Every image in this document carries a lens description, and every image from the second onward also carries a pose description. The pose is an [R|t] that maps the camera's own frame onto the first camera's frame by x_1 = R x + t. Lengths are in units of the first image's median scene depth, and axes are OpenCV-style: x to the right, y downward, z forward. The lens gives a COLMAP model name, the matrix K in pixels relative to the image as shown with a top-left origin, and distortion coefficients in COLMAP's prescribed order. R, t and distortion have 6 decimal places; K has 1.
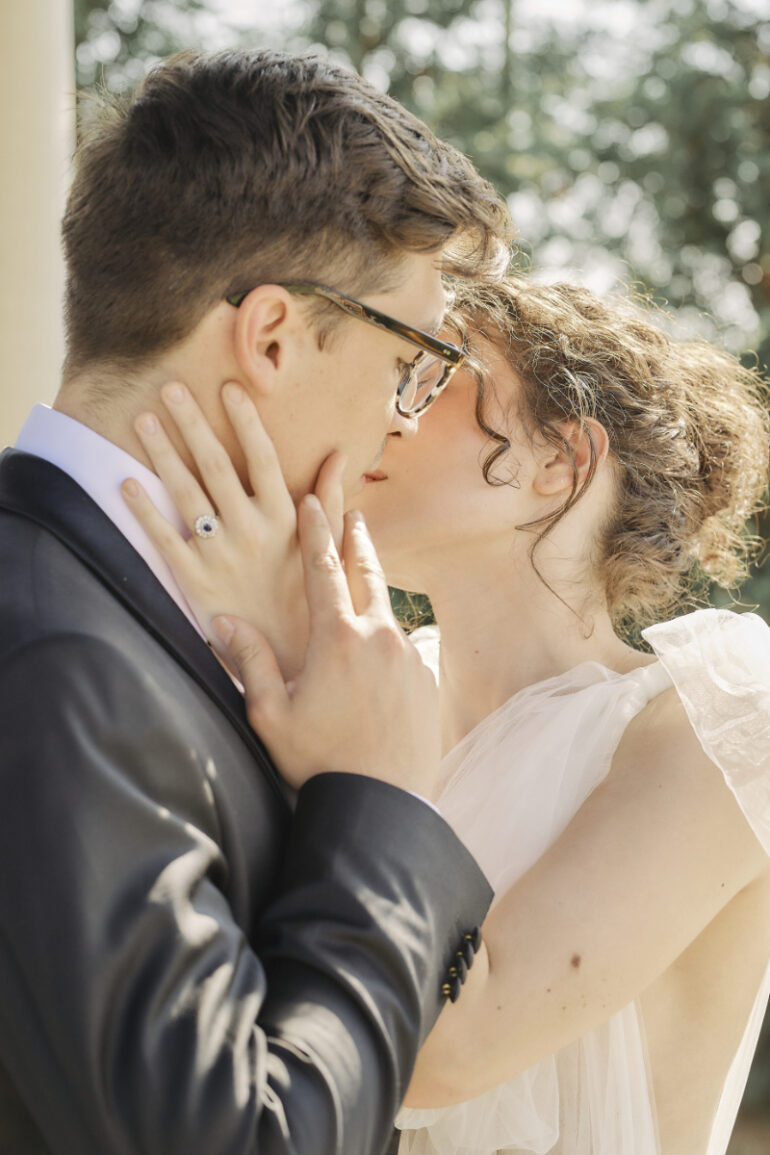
lens RADIAL K [[2823.7, 0, 384.4], [0, 2823.7, 406.3], [0, 0, 1]] dist [0.018779, -0.452054]
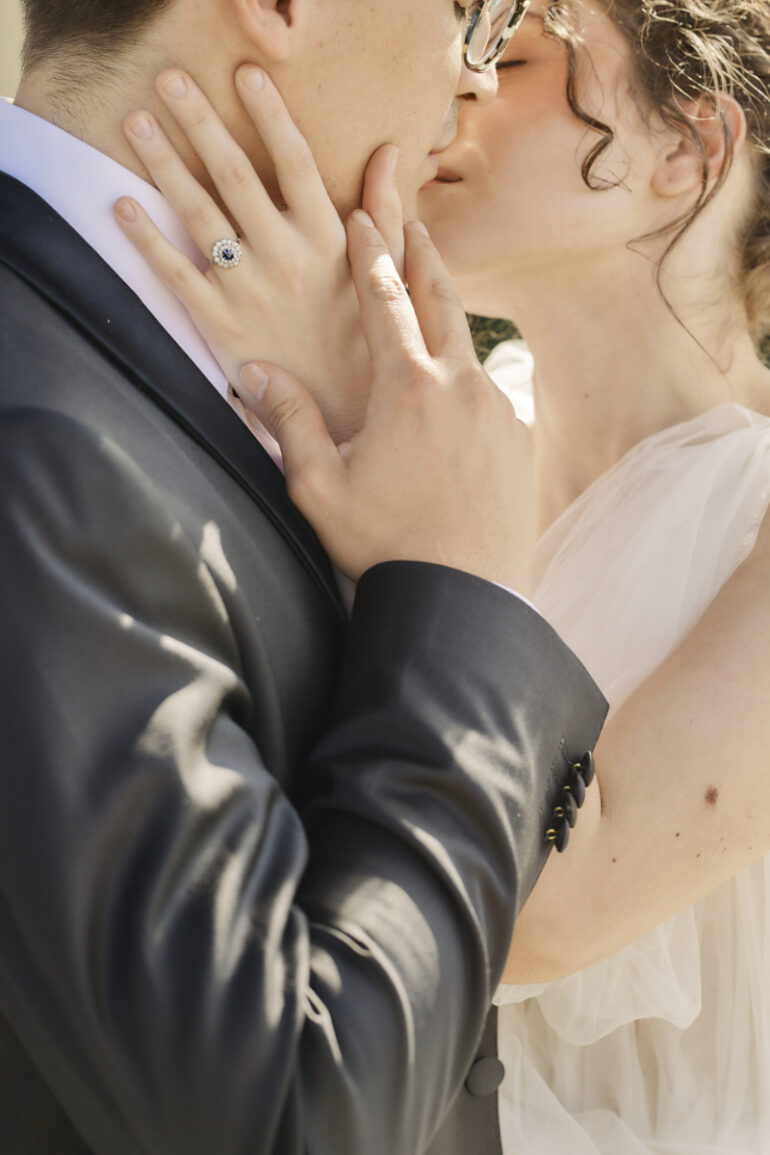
lens RADIAL K [[2823.7, 0, 384.4], [0, 2823.7, 406.3], [0, 0, 1]] dist [0.018779, -0.452054]
pose [[0.998416, -0.025258, -0.050269, 0.018074], [0.030687, 0.993419, 0.110346, 0.001084], [0.047151, -0.111714, 0.992621, 0.234585]]
